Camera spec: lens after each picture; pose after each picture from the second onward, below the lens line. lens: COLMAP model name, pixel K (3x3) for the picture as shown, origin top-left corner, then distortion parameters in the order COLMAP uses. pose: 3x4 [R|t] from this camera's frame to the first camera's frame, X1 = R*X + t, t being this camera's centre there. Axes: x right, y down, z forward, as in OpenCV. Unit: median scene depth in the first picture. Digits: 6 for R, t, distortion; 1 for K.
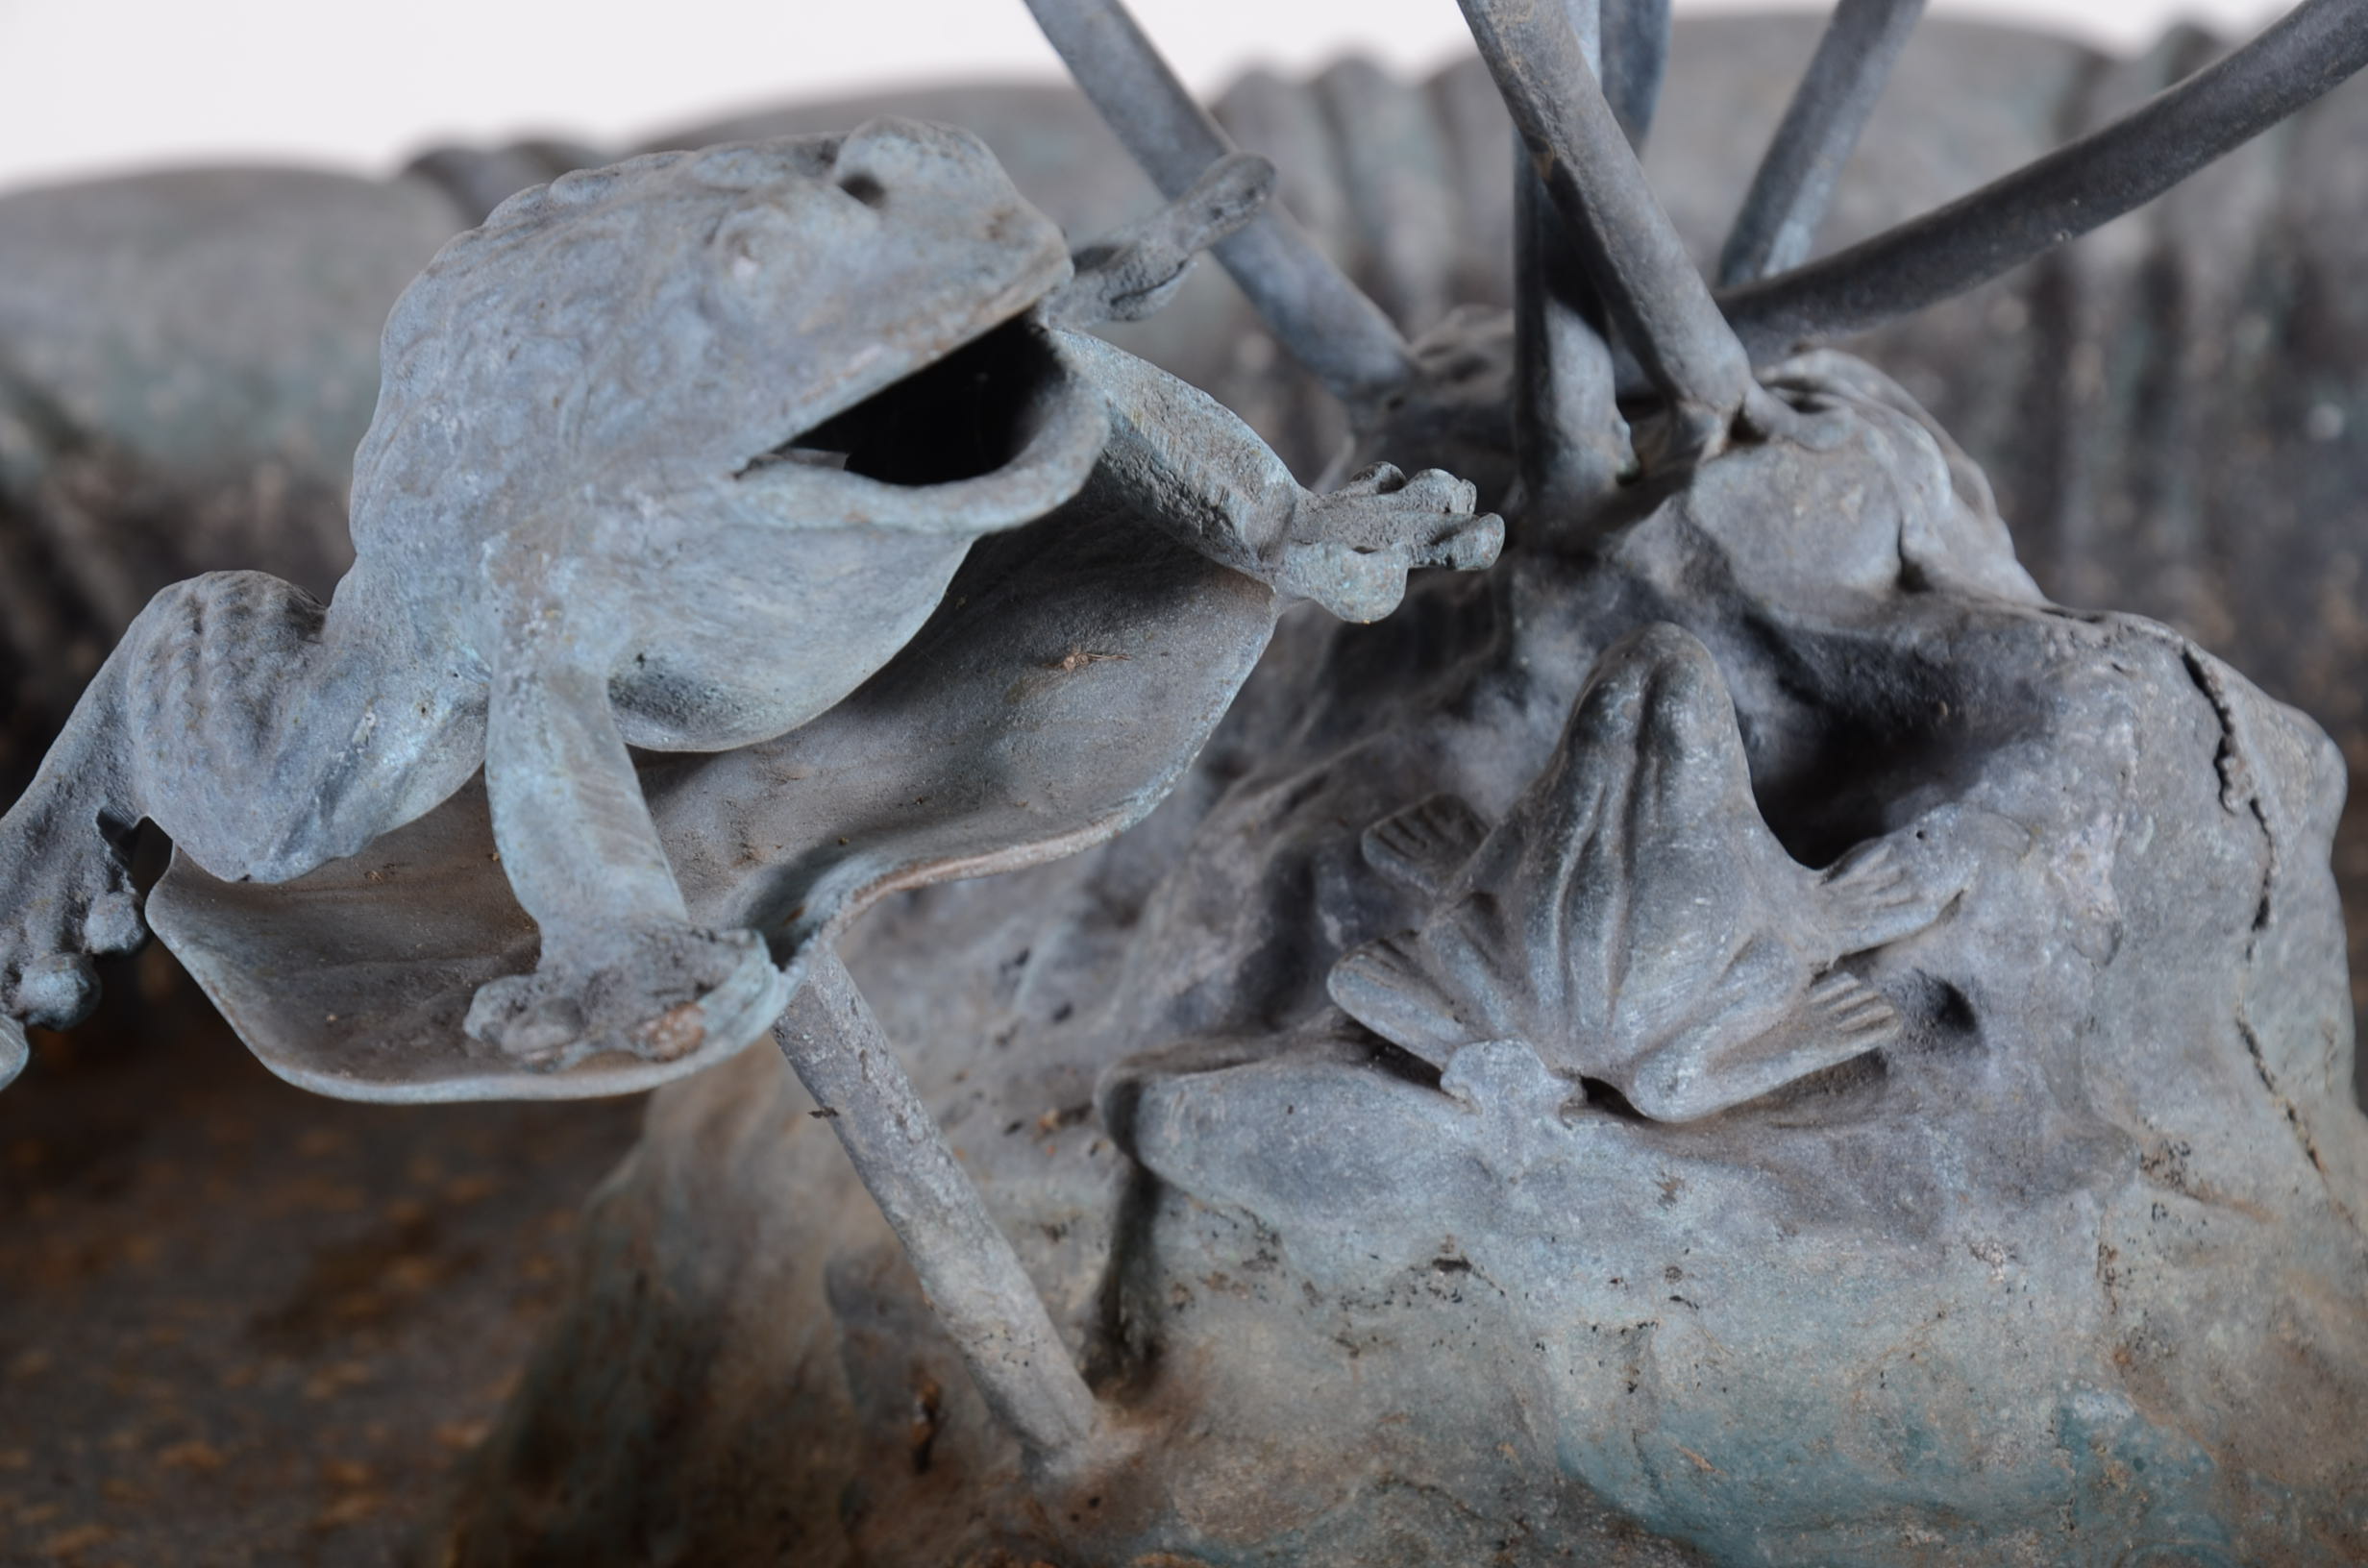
lens RADIAL K [[9477.6, 0, 1173.7], [0, 9477.6, 792.5], [0, 0, 1]] dist [0.894782, 0.000000]
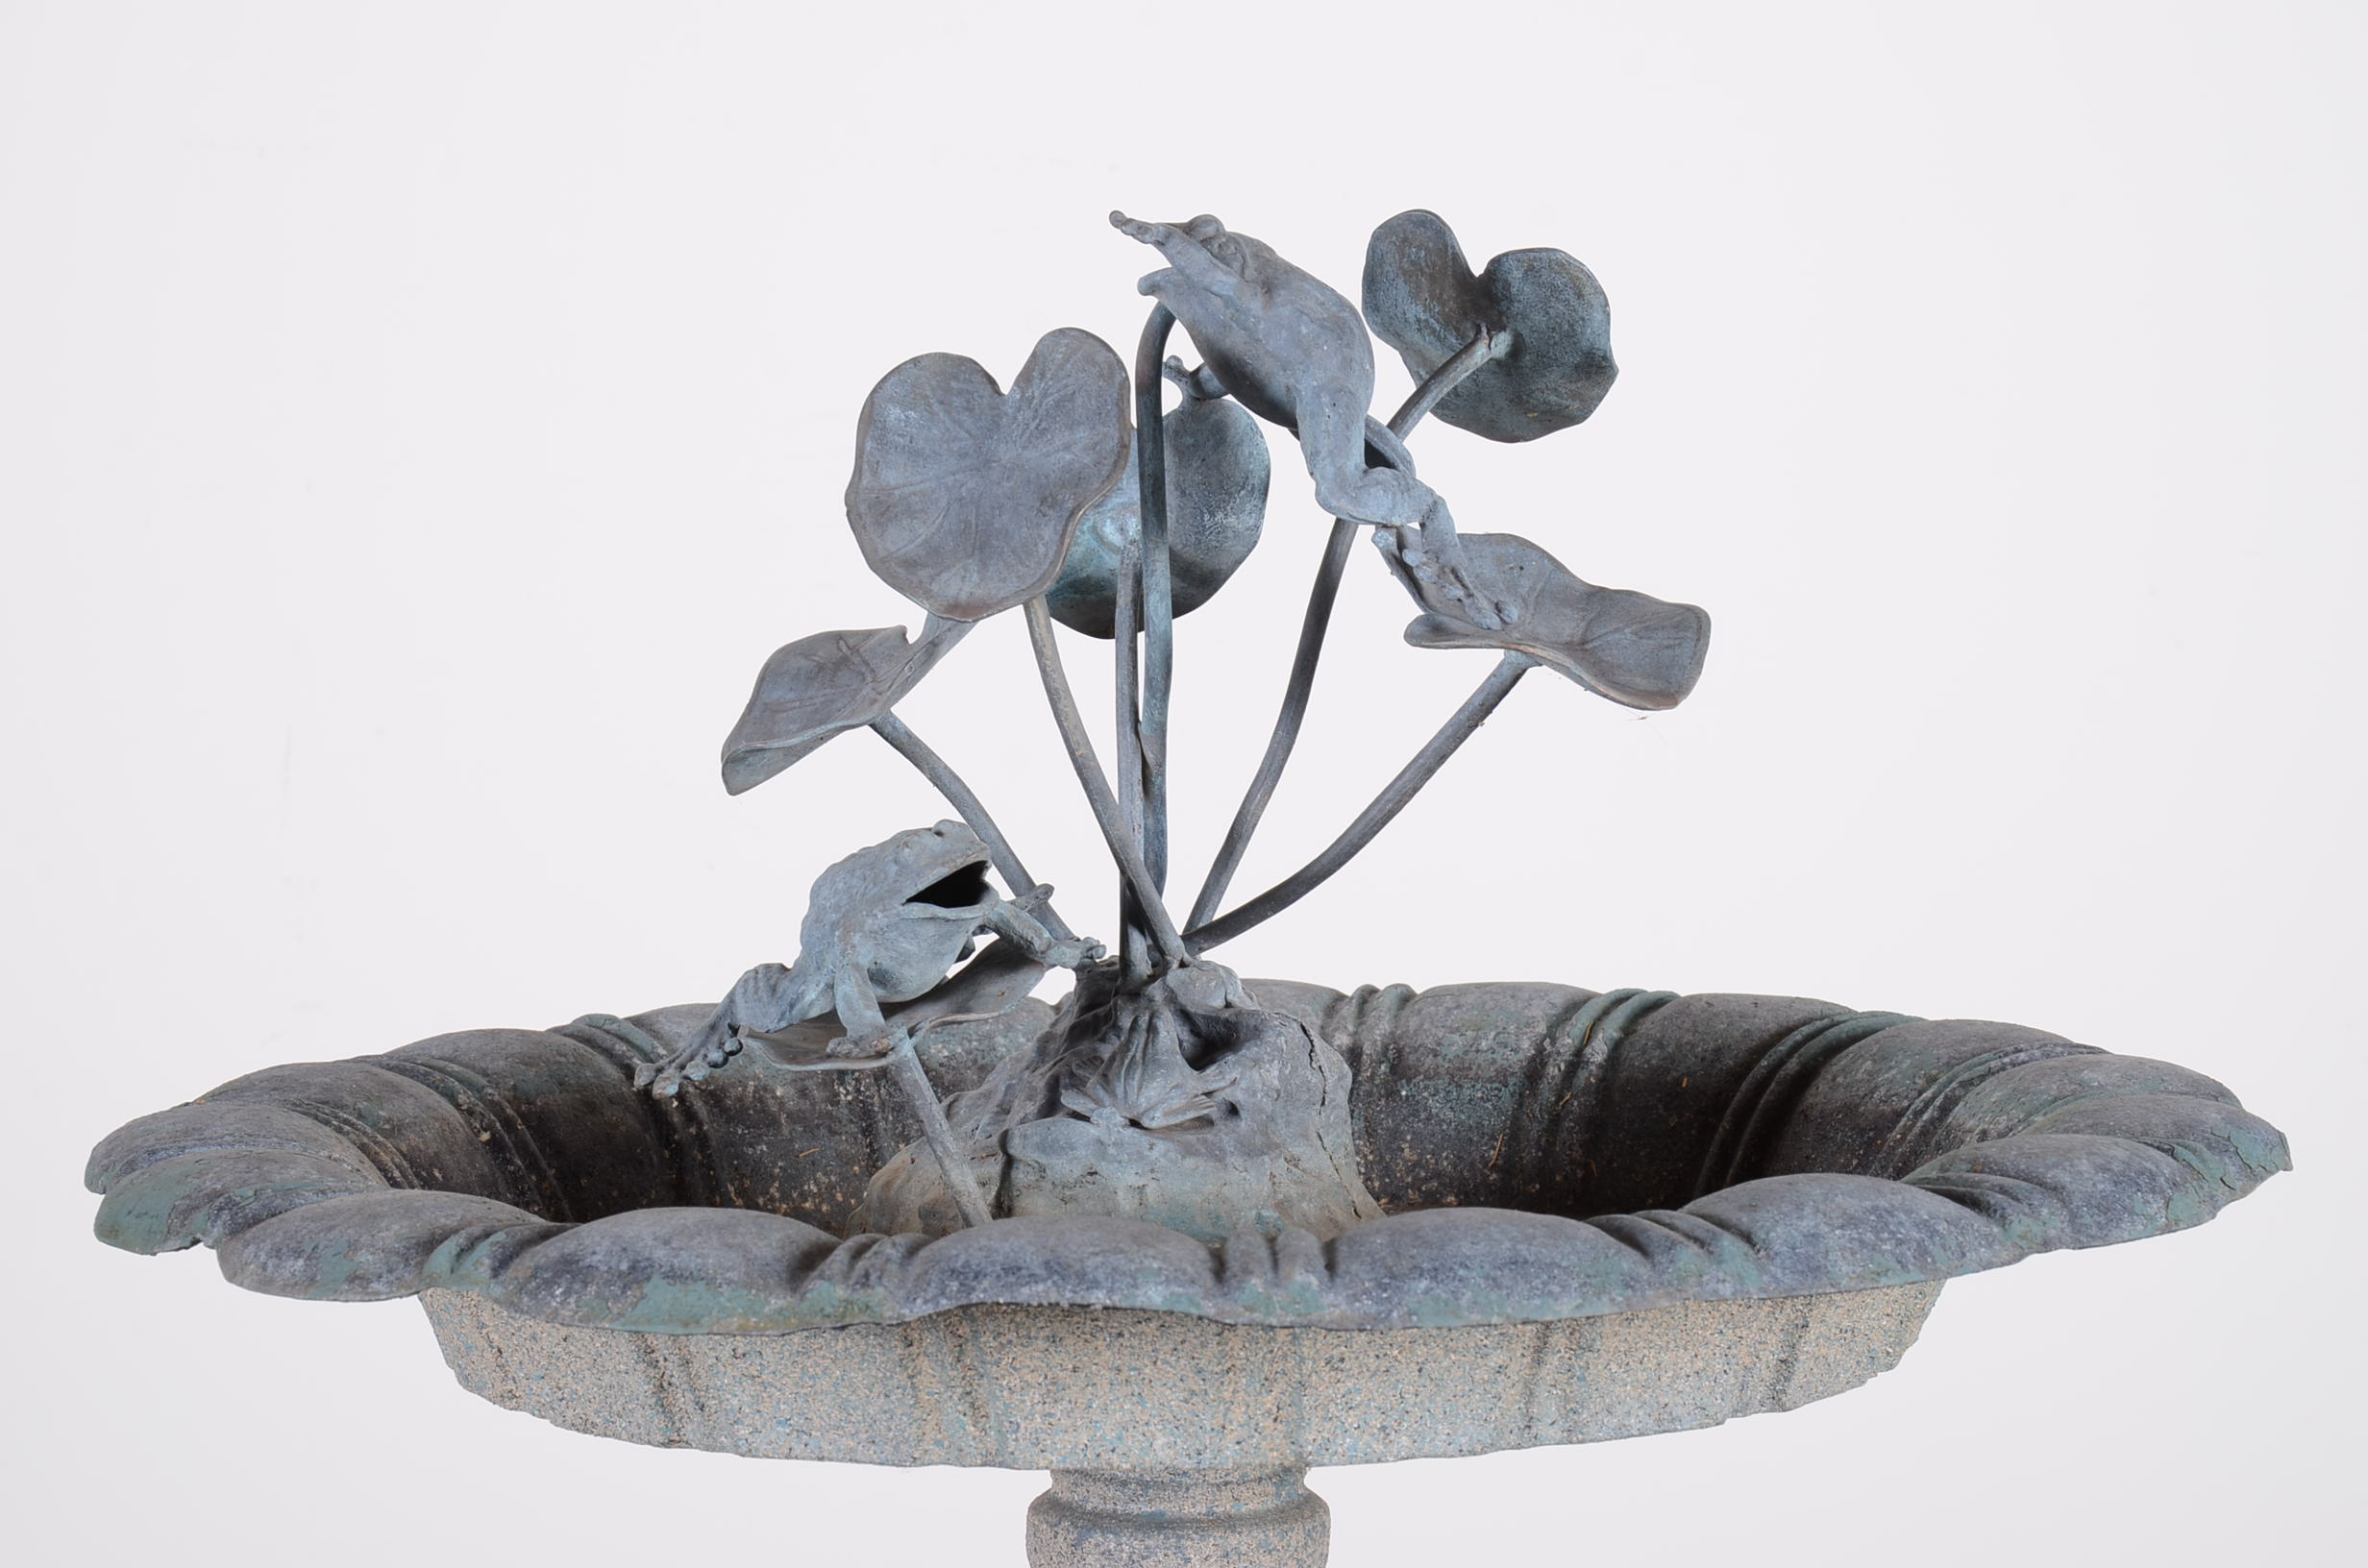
lens RADIAL K [[4926.3, 0, 1199.4], [0, 4926.3, 779.9], [0, 0, 1]] dist [0.315493, 0.000000]
pose [[0.999653, 0.023141, 0.012552, 0.042804], [-0.019693, 0.973743, -0.226795, 0.328260], [-0.017470, 0.226469, 0.973862, -0.858576]]
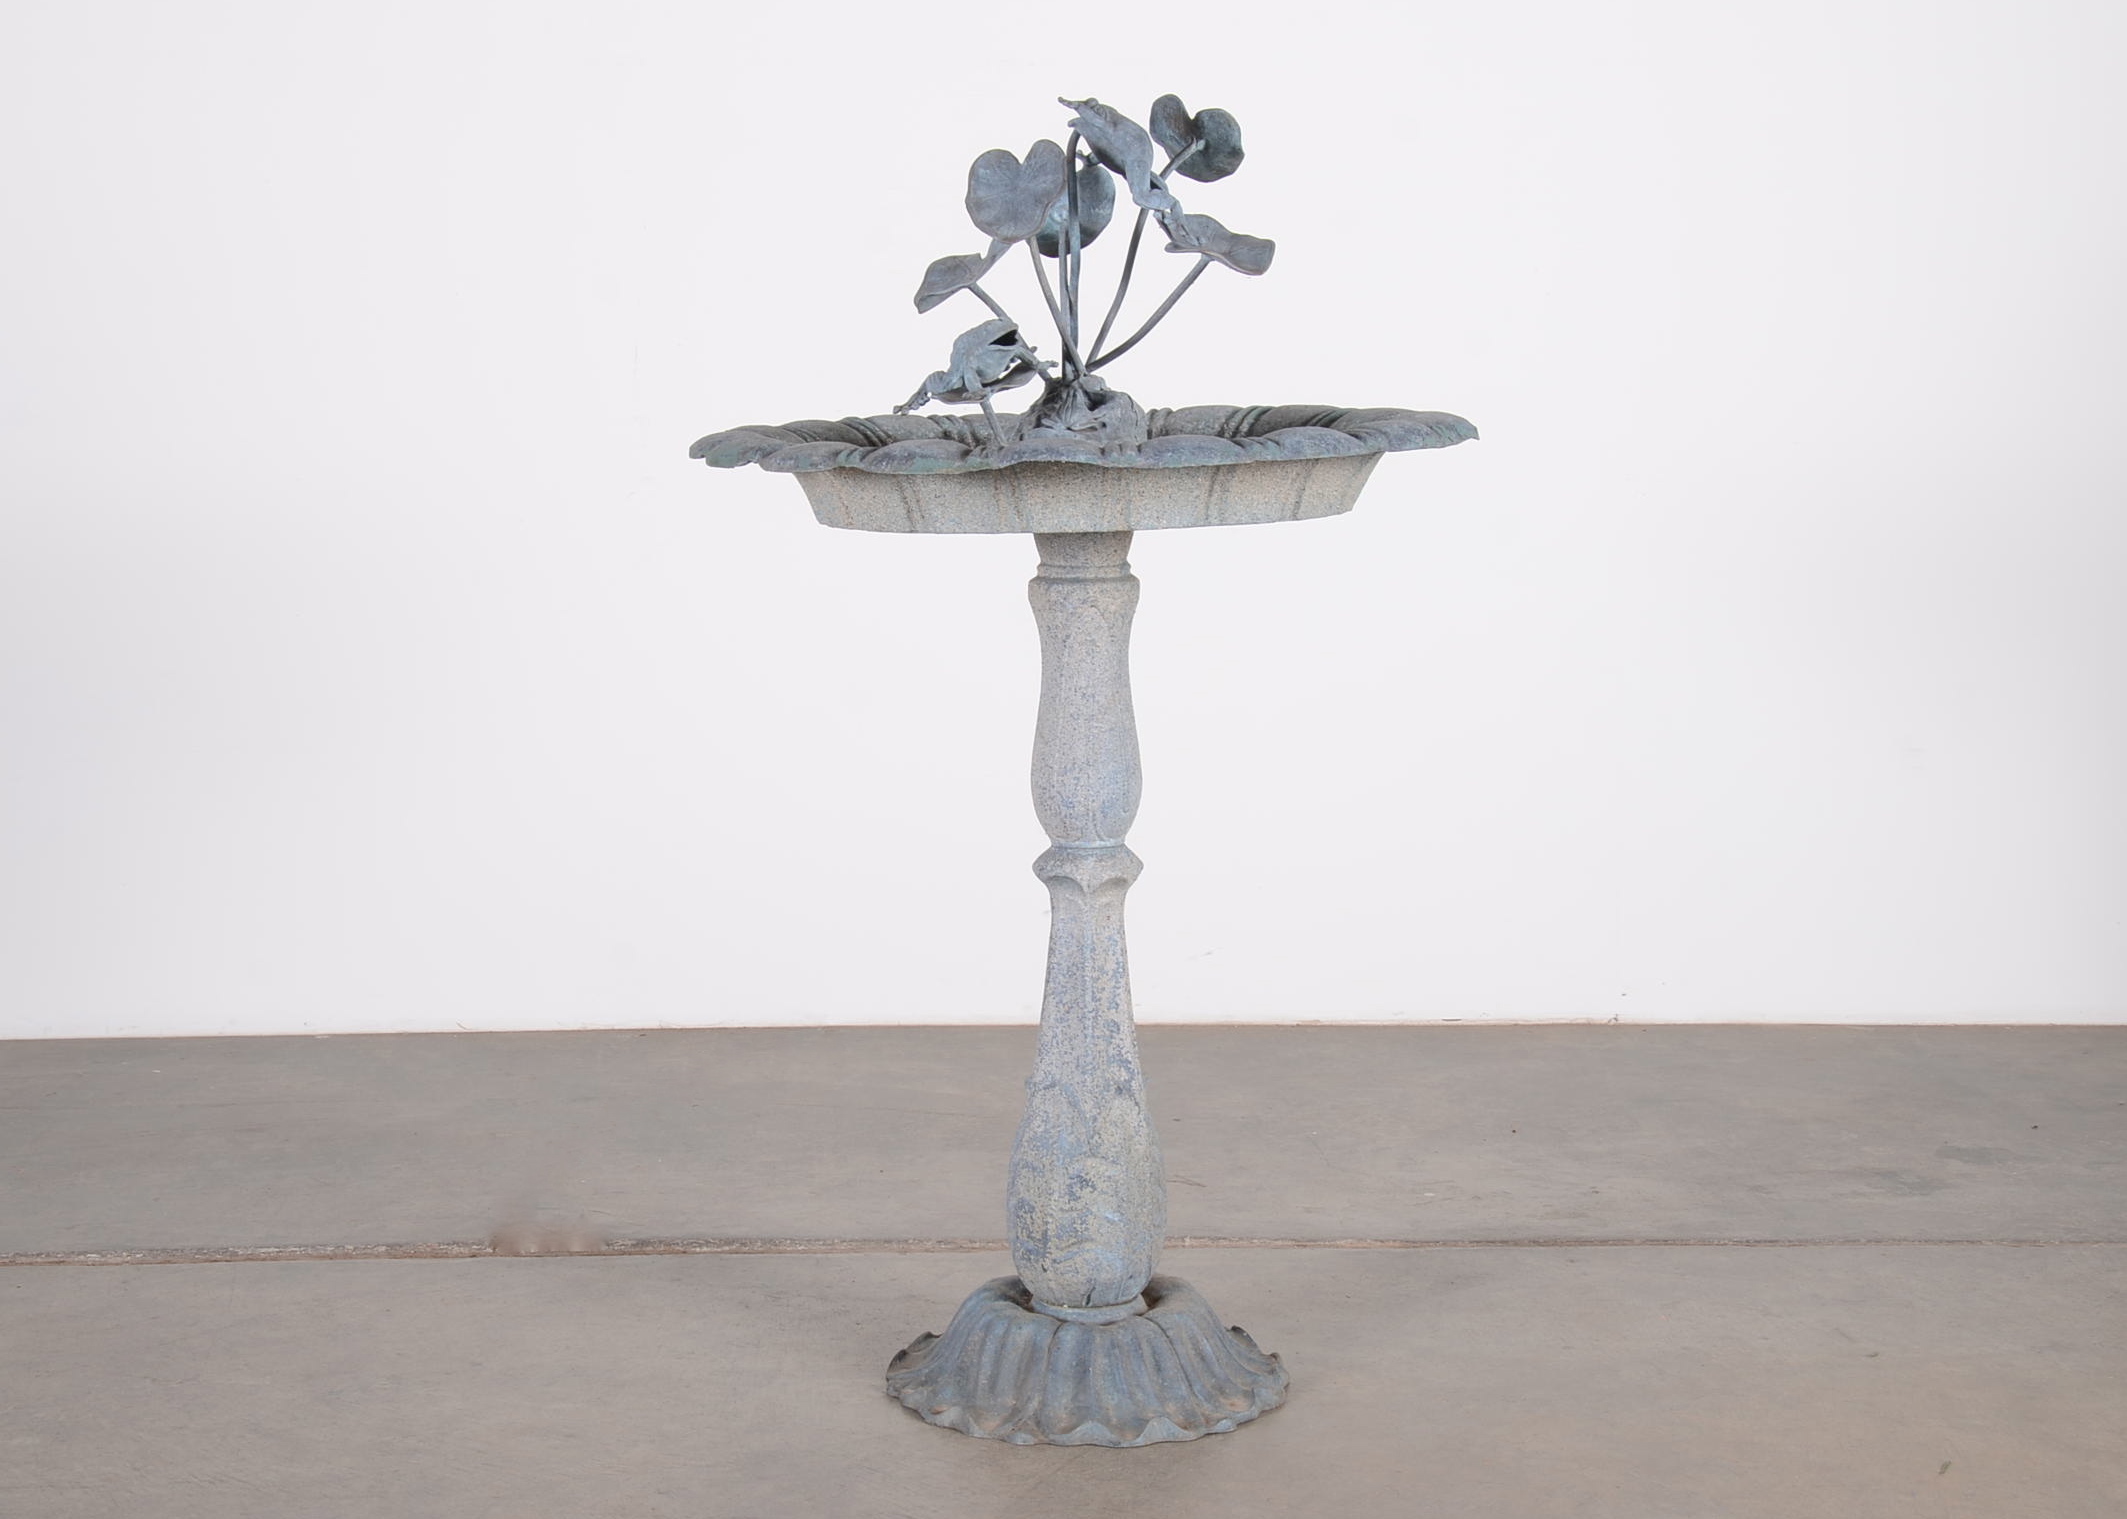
lens RADIAL K [[3326.0, 0, 1045.8], [0, 3326.0, 756.9], [0, 0, 1]] dist [0.048783, 0.000000]
pose [[0.999836, 0.013593, 0.011985, -0.017141], [-0.011780, 0.990065, -0.140115, 0.866952], [-0.013771, 0.139951, 0.990063, -2.437463]]
